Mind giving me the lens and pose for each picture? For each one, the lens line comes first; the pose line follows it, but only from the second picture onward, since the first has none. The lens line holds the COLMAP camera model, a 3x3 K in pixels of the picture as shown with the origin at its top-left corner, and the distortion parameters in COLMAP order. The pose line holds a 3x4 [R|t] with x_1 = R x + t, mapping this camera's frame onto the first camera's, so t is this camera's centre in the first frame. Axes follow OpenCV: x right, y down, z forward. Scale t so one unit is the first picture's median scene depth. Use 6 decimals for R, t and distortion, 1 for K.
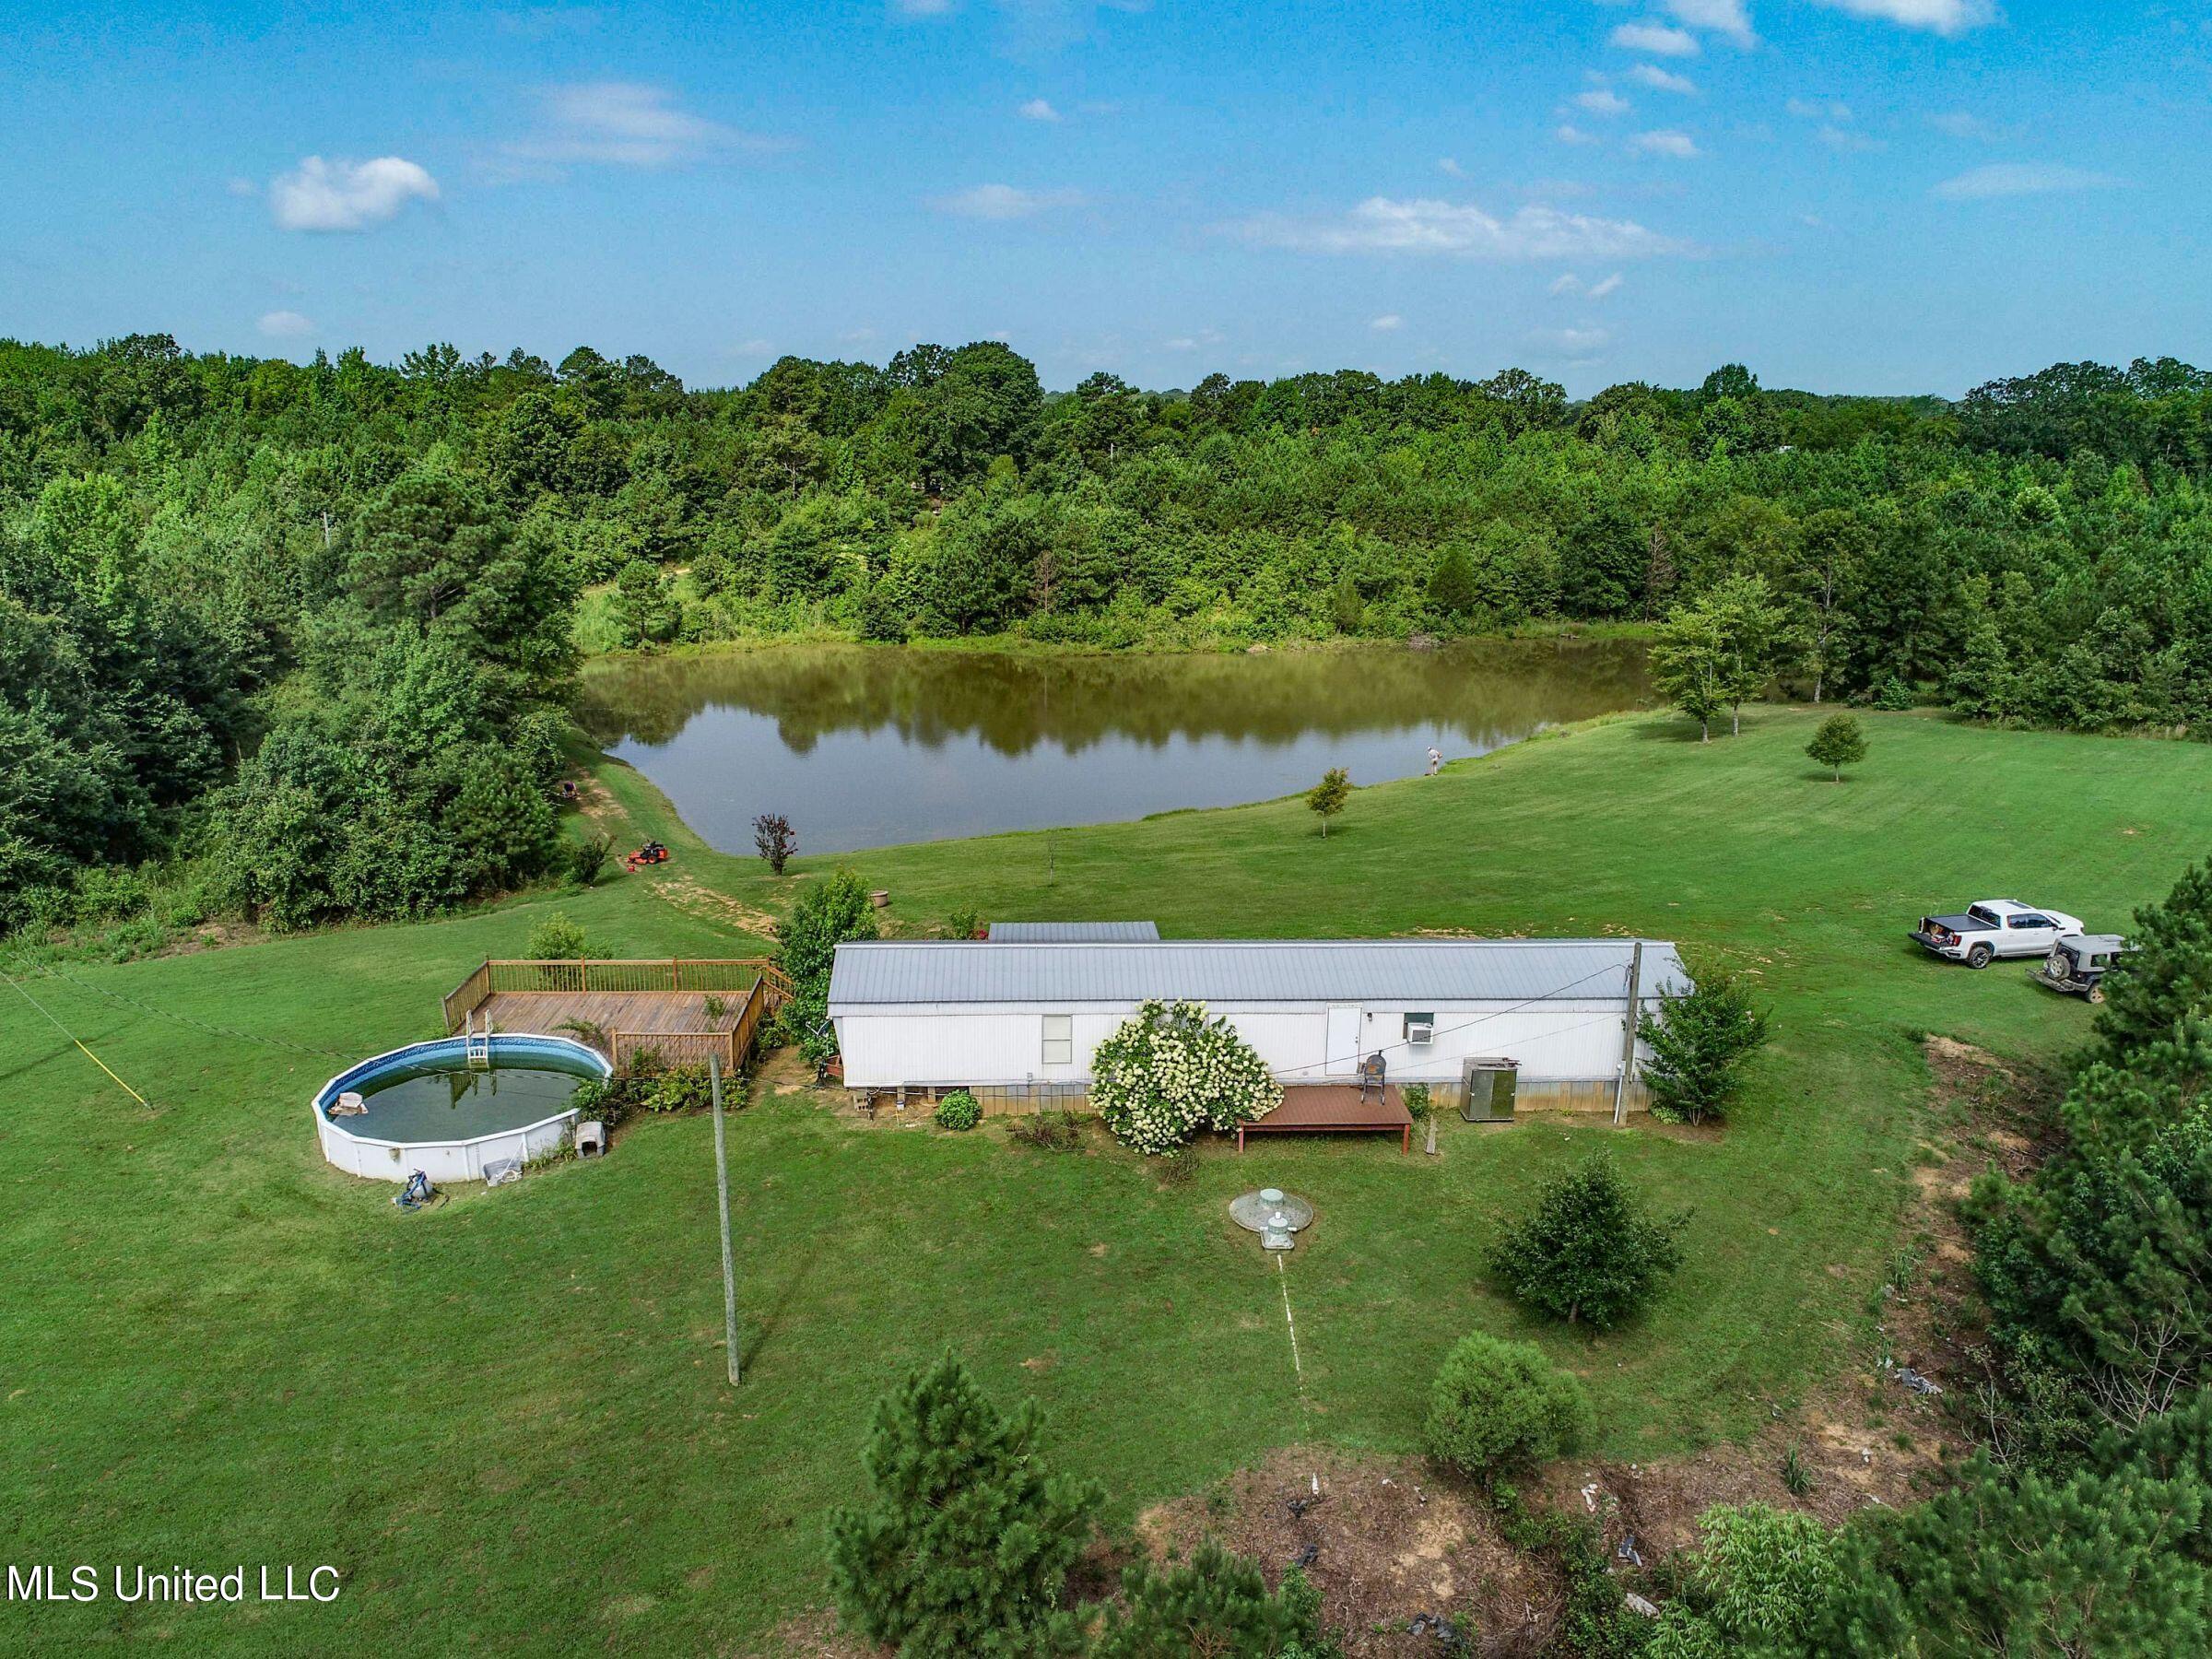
lens RADIAL K [[1662.8, 0, 1124.0], [0, 1662.8, 820.2], [0, 0, 1]] dist [-0.003038, 0.002171]
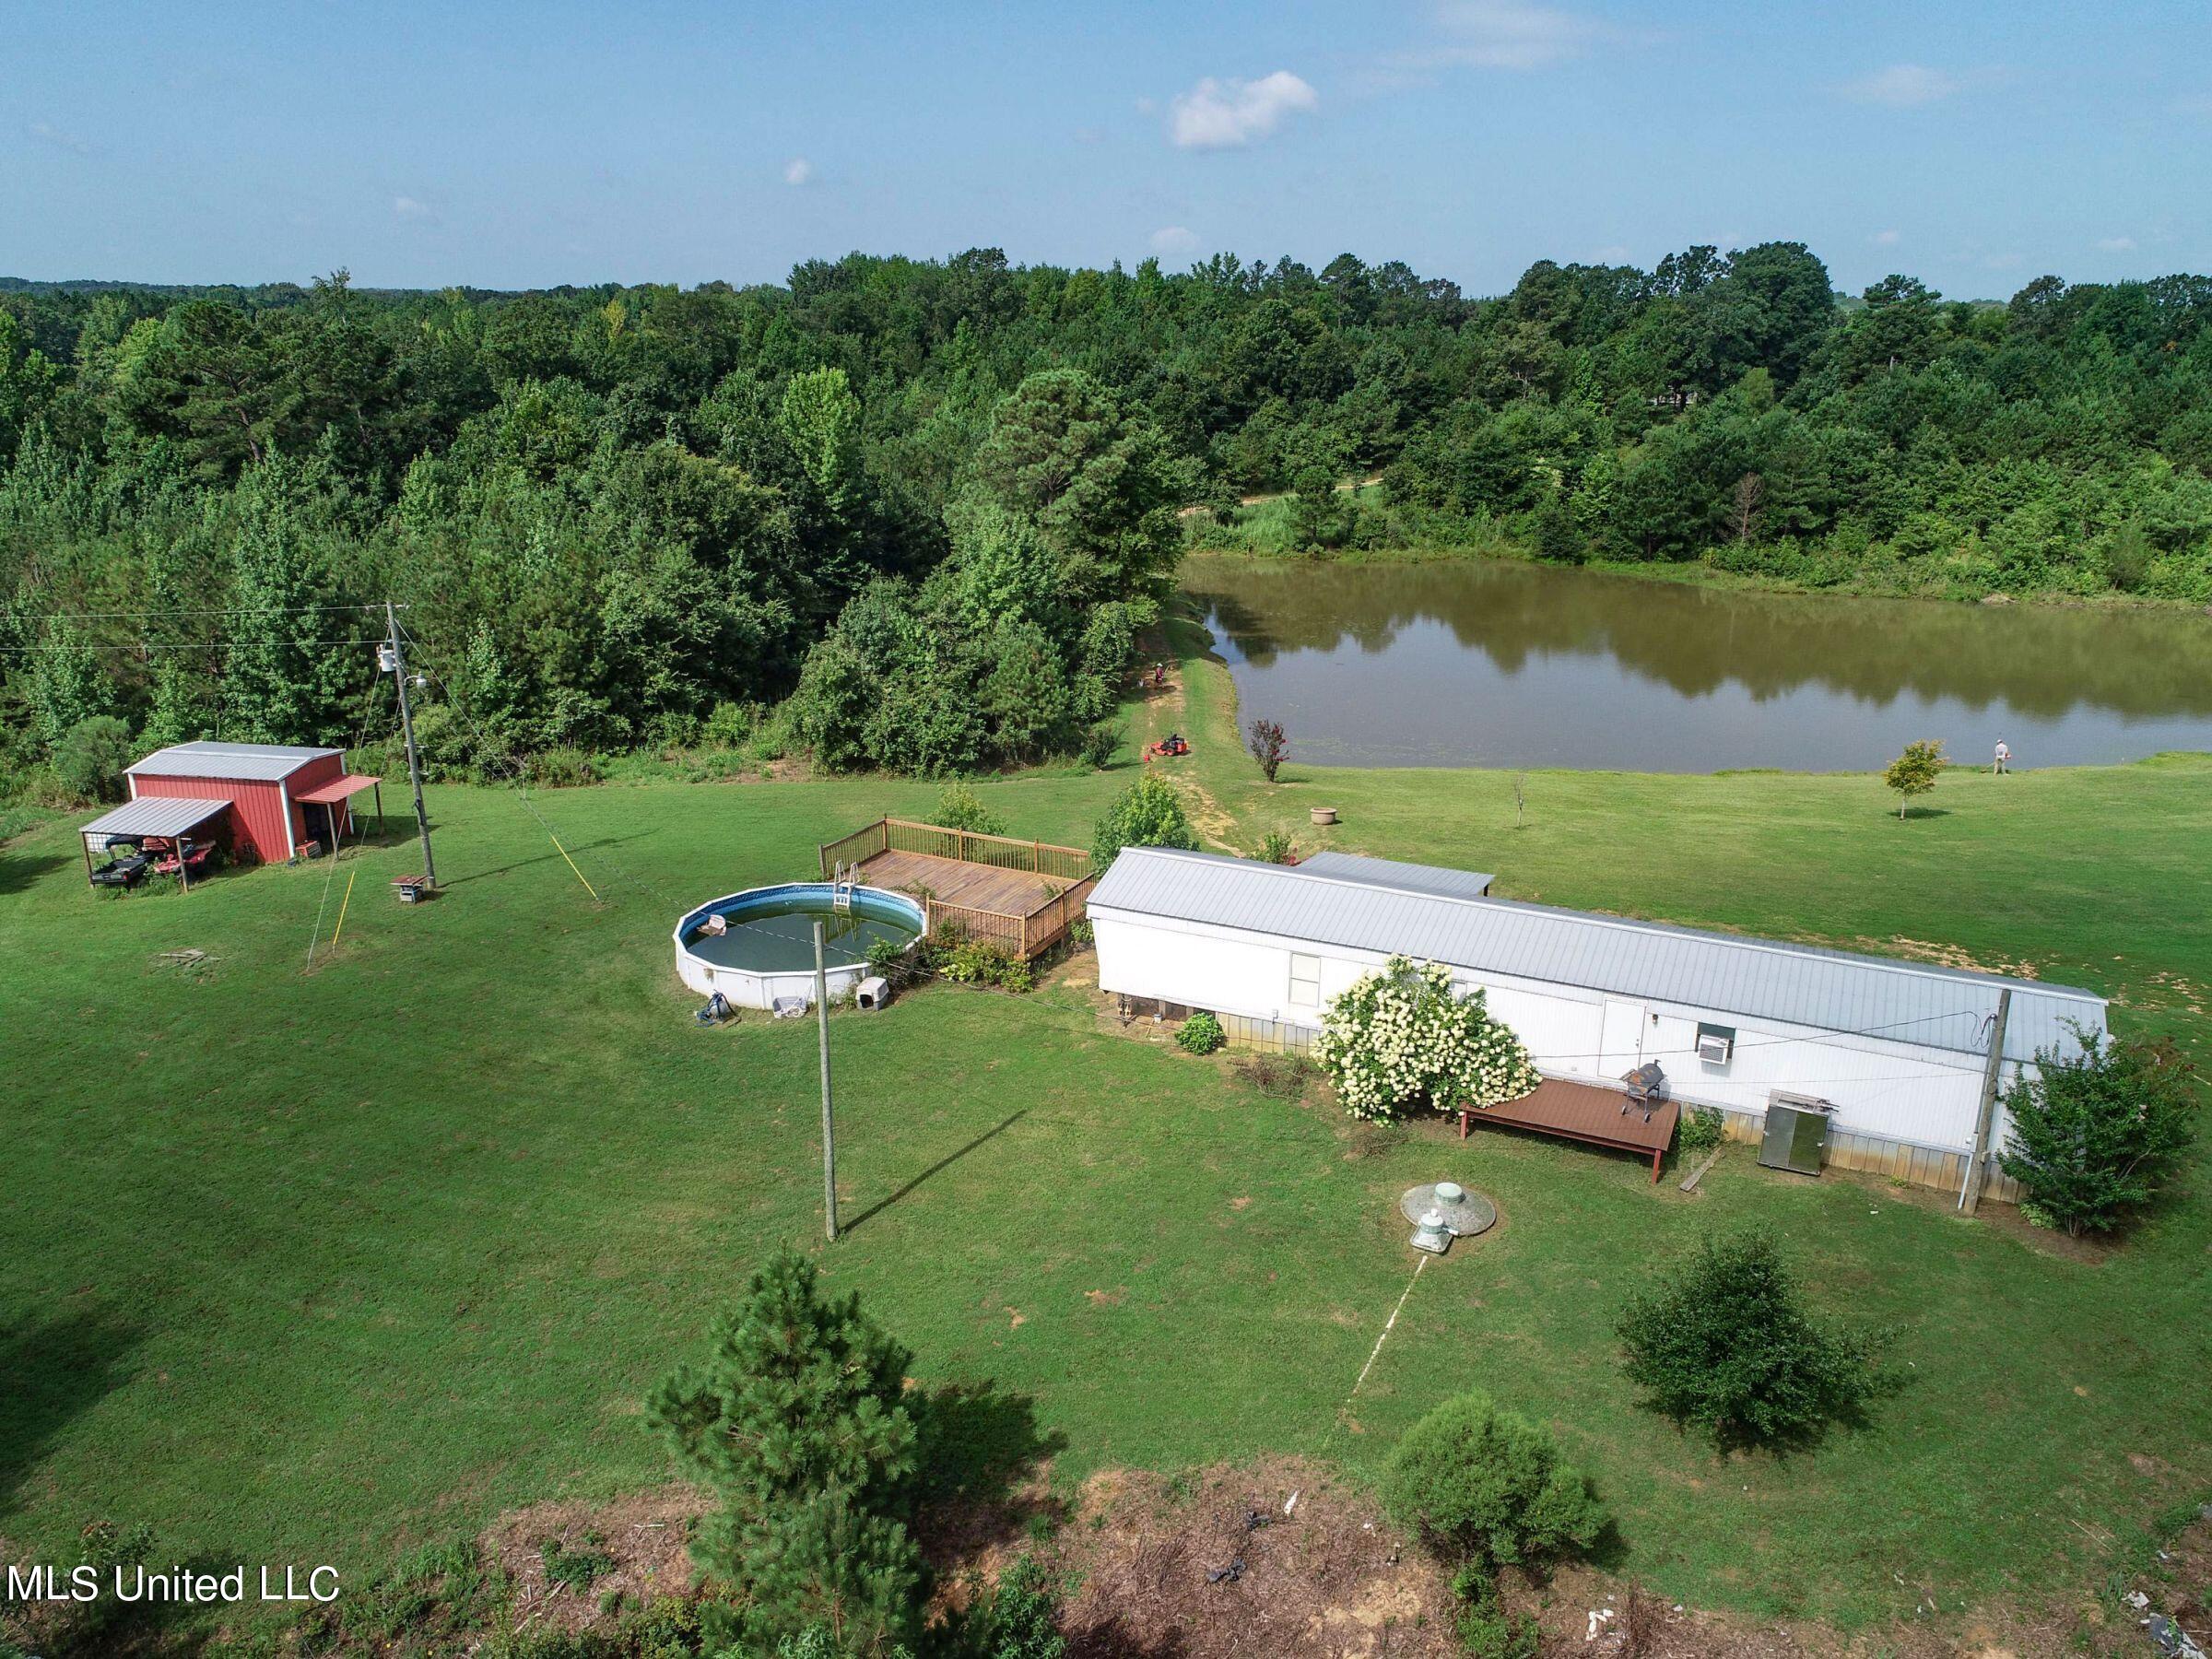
lens RADIAL K [[1662.8, 0, 1123.5], [0, 1662.8, 822.0], [0, 0, 1]] dist [-0.003038, 0.002171]
pose [[0.886479, 0.135854, -0.442379, 0.079135], [-0.113238, 0.990558, 0.077283, -0.005050], [0.448701, -0.018416, 0.893492, 0.033791]]
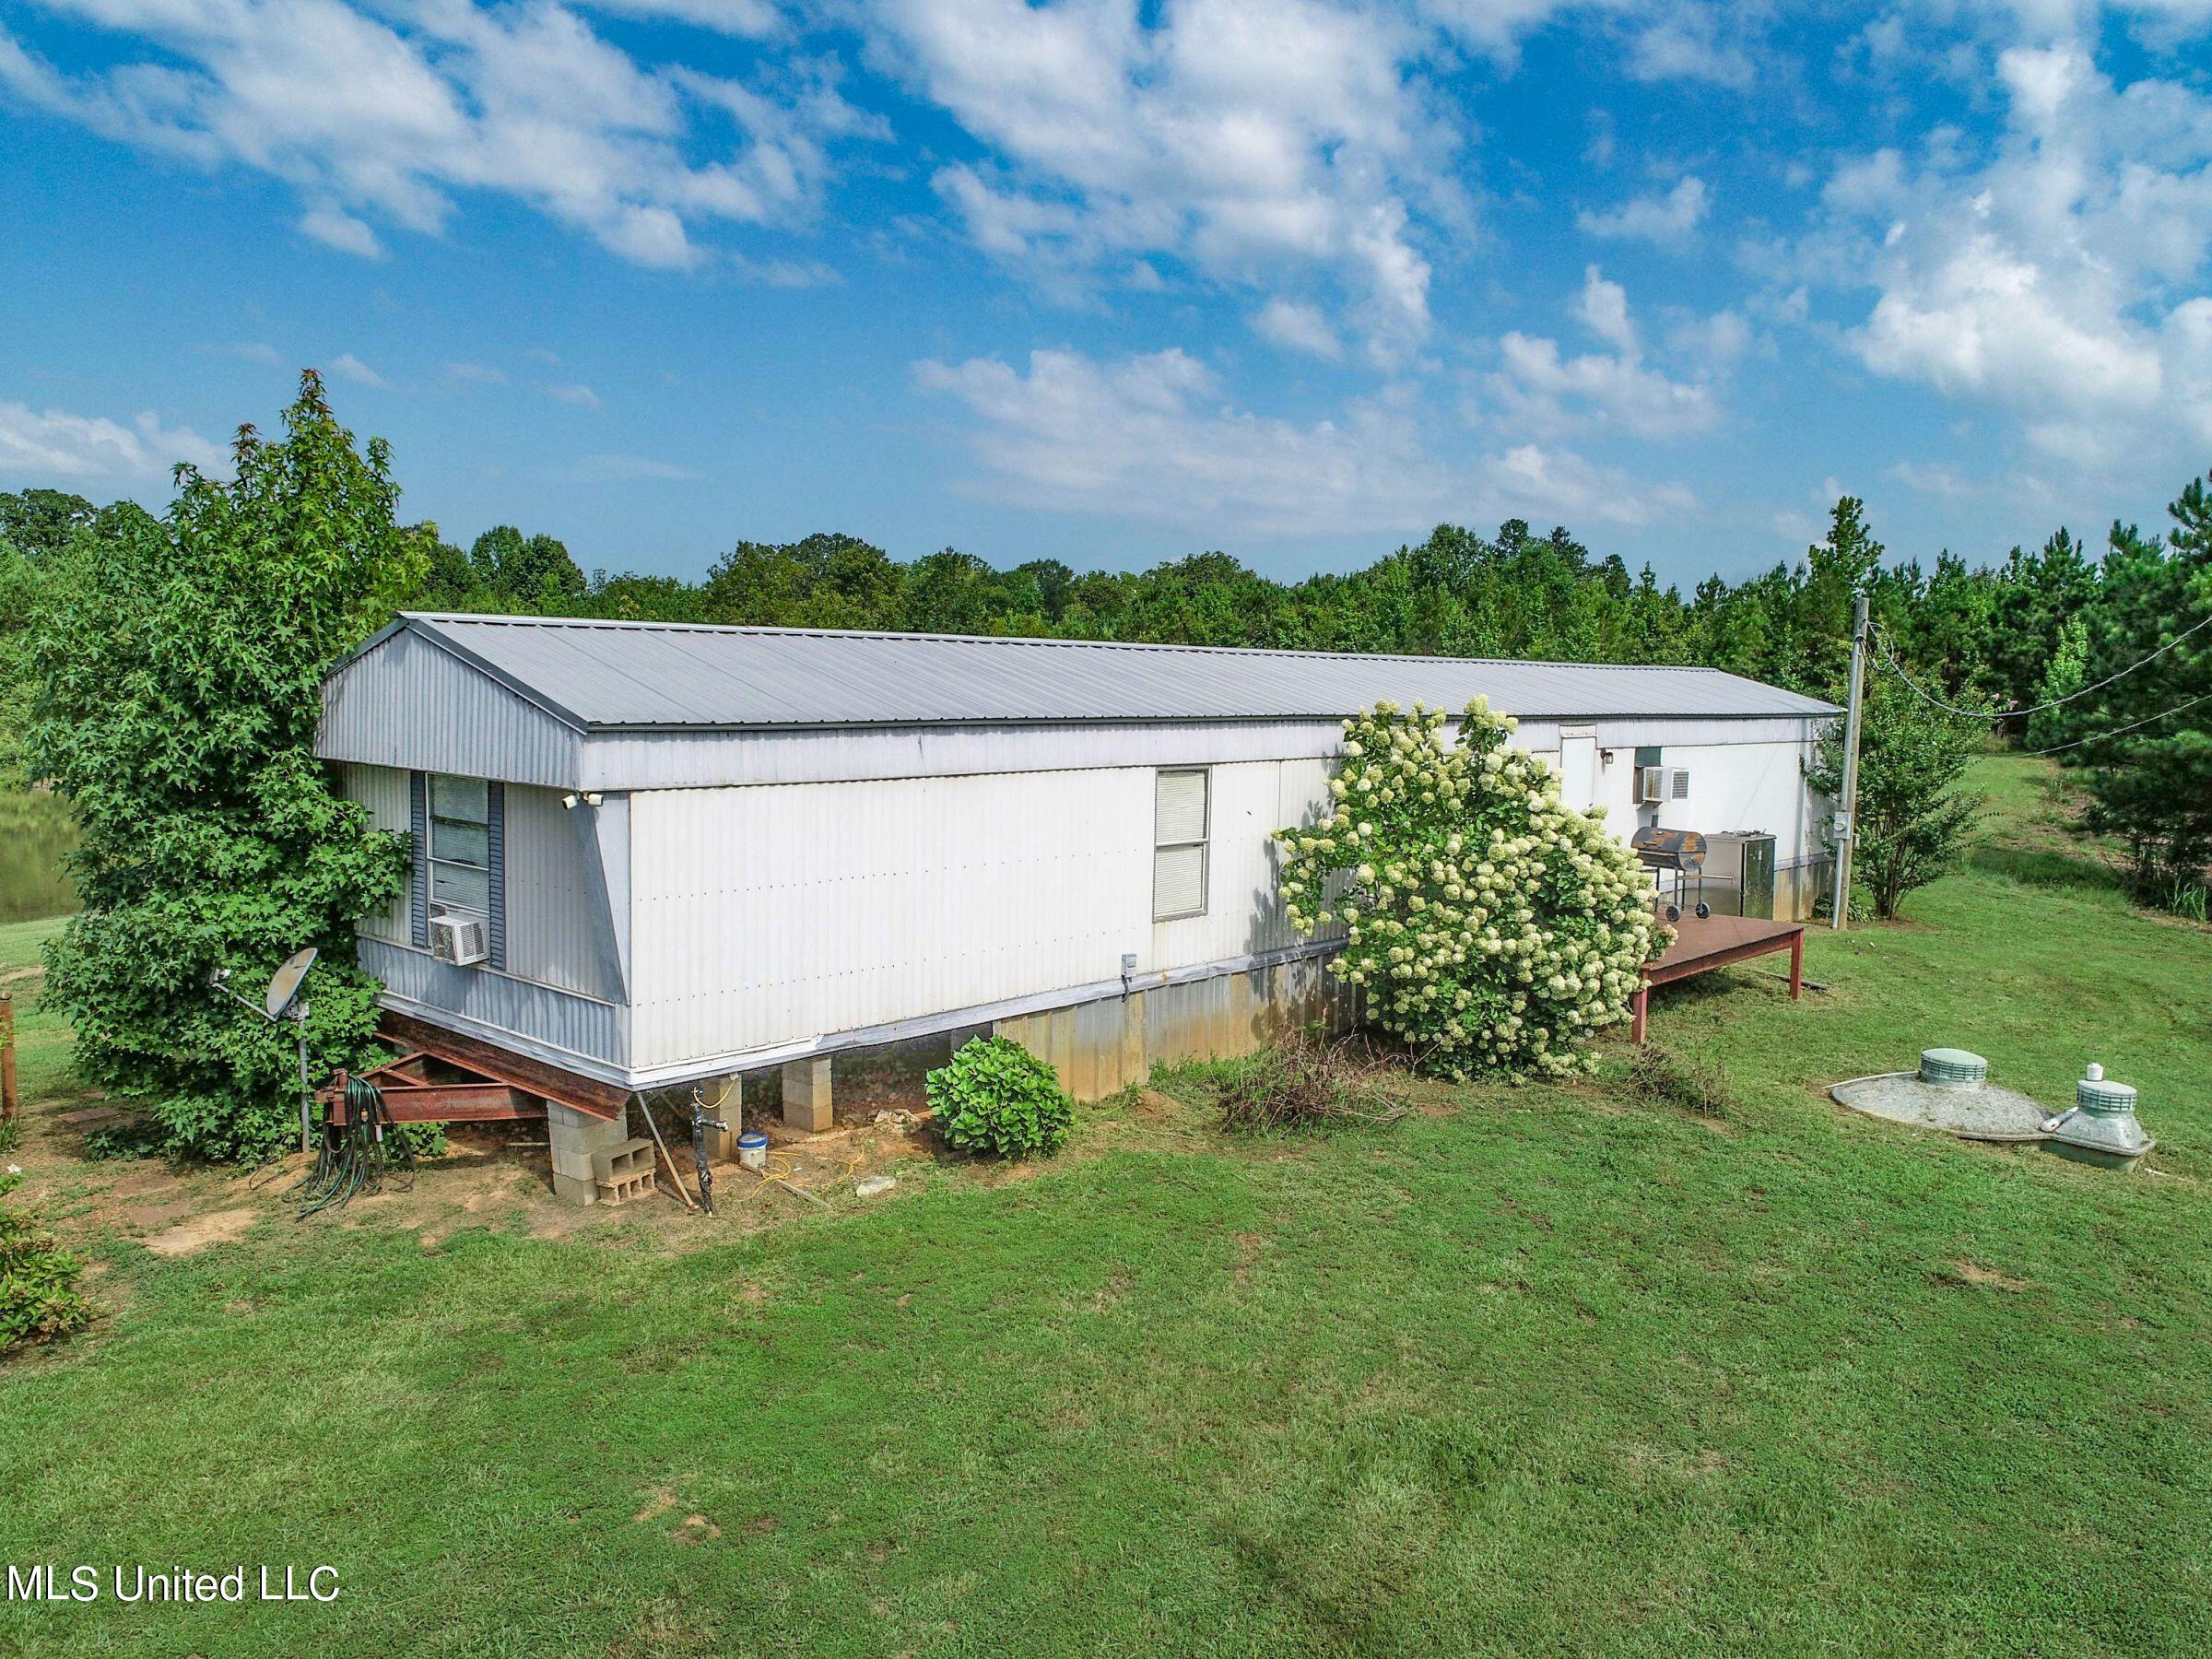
lens RADIAL K [[1662.8, 0, 1120.7], [0, 1662.8, 820.9], [0, 0, 1]] dist [-0.003038, 0.002171]
pose [[0.716311, -0.065185, 0.694730, -0.083350], [0.168821, 0.982238, -0.081904, 0.044564], [-0.677051, 0.175954, 0.714592, 0.221746]]
